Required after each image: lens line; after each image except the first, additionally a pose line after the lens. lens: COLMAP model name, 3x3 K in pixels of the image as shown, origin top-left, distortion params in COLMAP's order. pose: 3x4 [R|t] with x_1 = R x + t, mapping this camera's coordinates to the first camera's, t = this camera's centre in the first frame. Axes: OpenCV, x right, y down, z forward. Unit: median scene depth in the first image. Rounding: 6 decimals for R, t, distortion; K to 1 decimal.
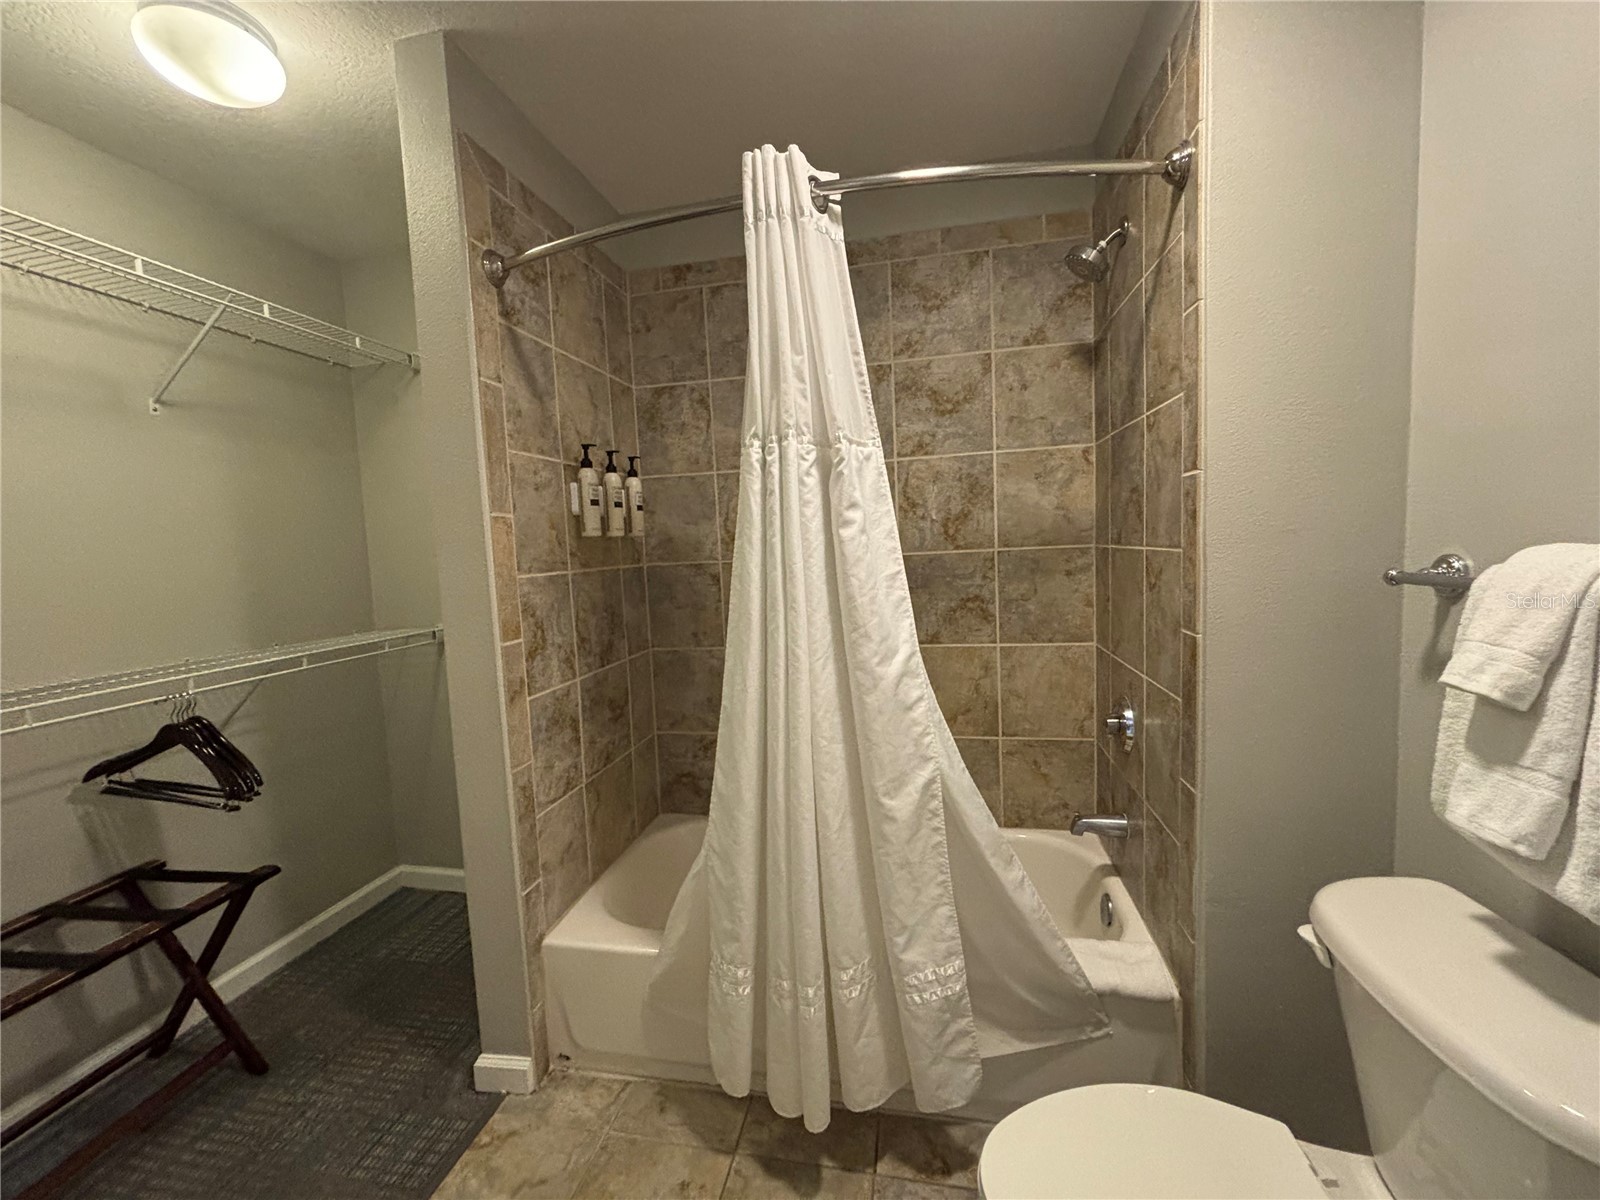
lens RADIAL K [[647.8, 0, 800.1], [0, 647.8, 598.6], [0, 0, 1]] dist [-0.001161, -0.001012]
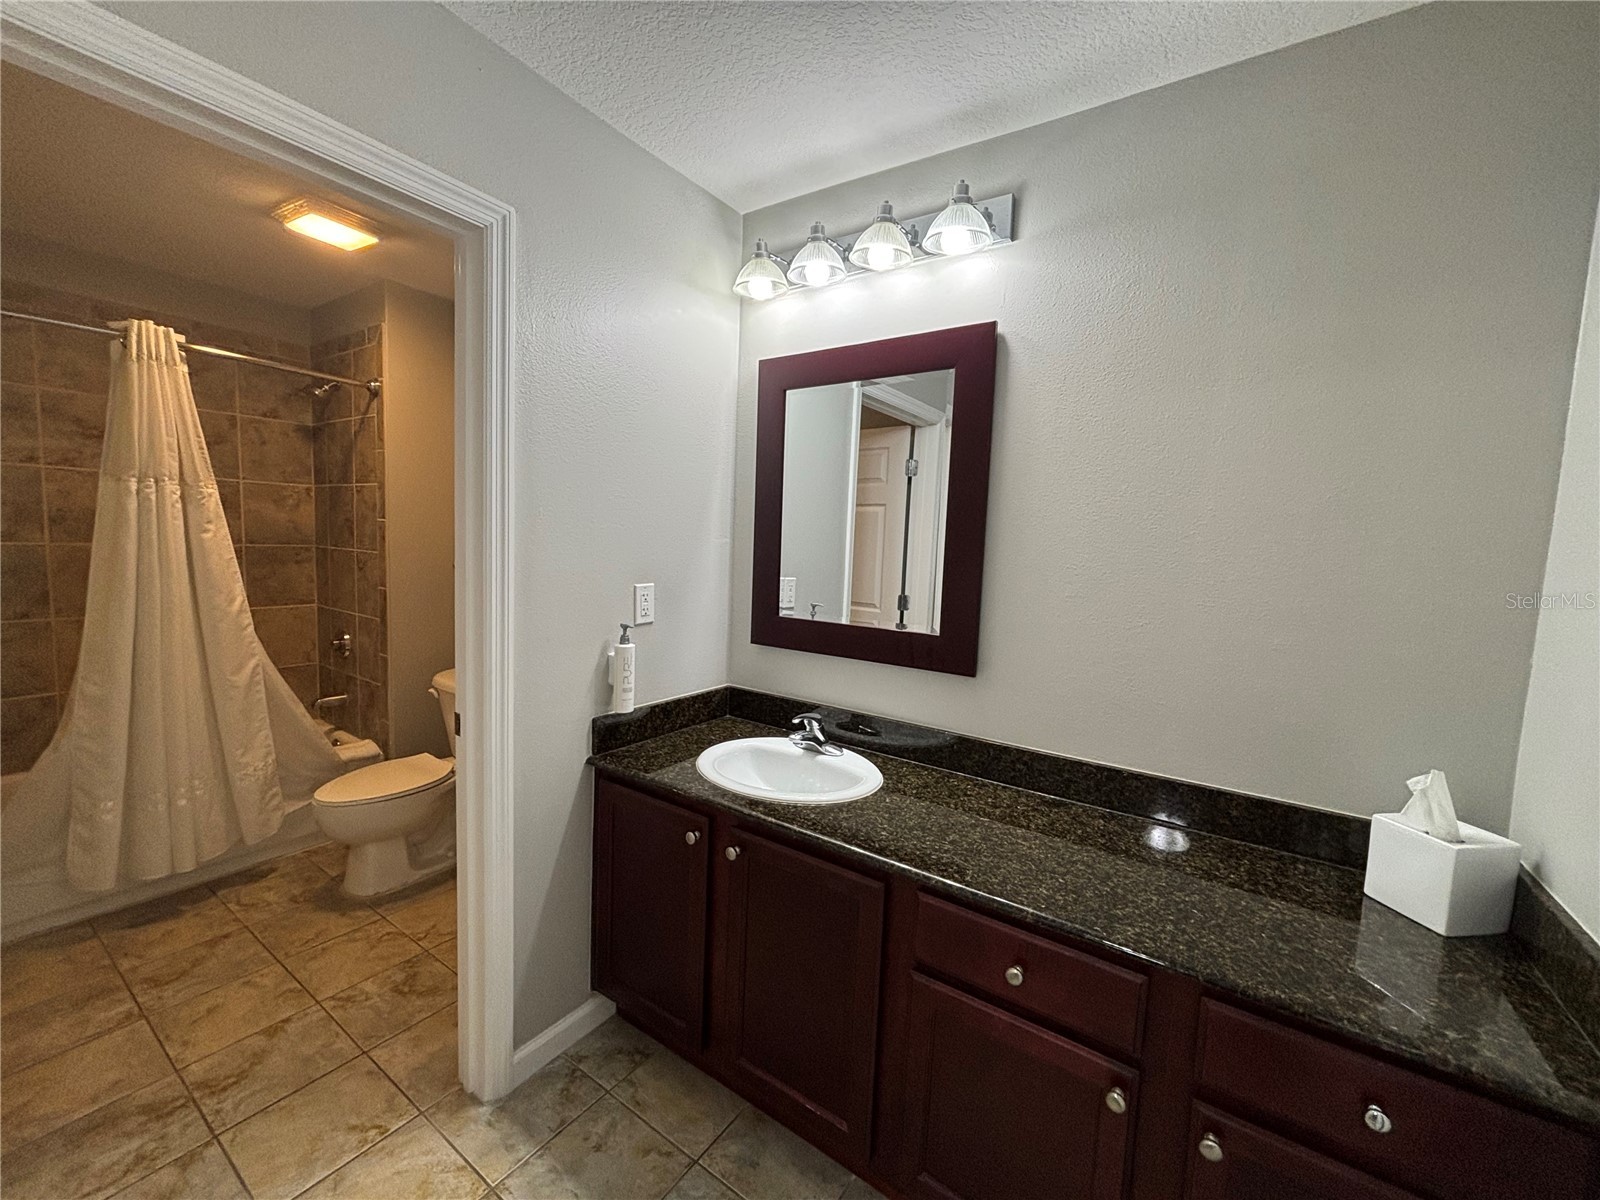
lens RADIAL K [[647.8, 0, 797.5], [0, 647.8, 597.6], [0, 0, 1]] dist [-0.001161, -0.001012]
pose [[0.389243, -0.023606, 0.920832, -0.904062], [0.021721, 0.999629, 0.016445, 0.076212], [-0.920879, 0.013601, 0.389612, -1.199328]]
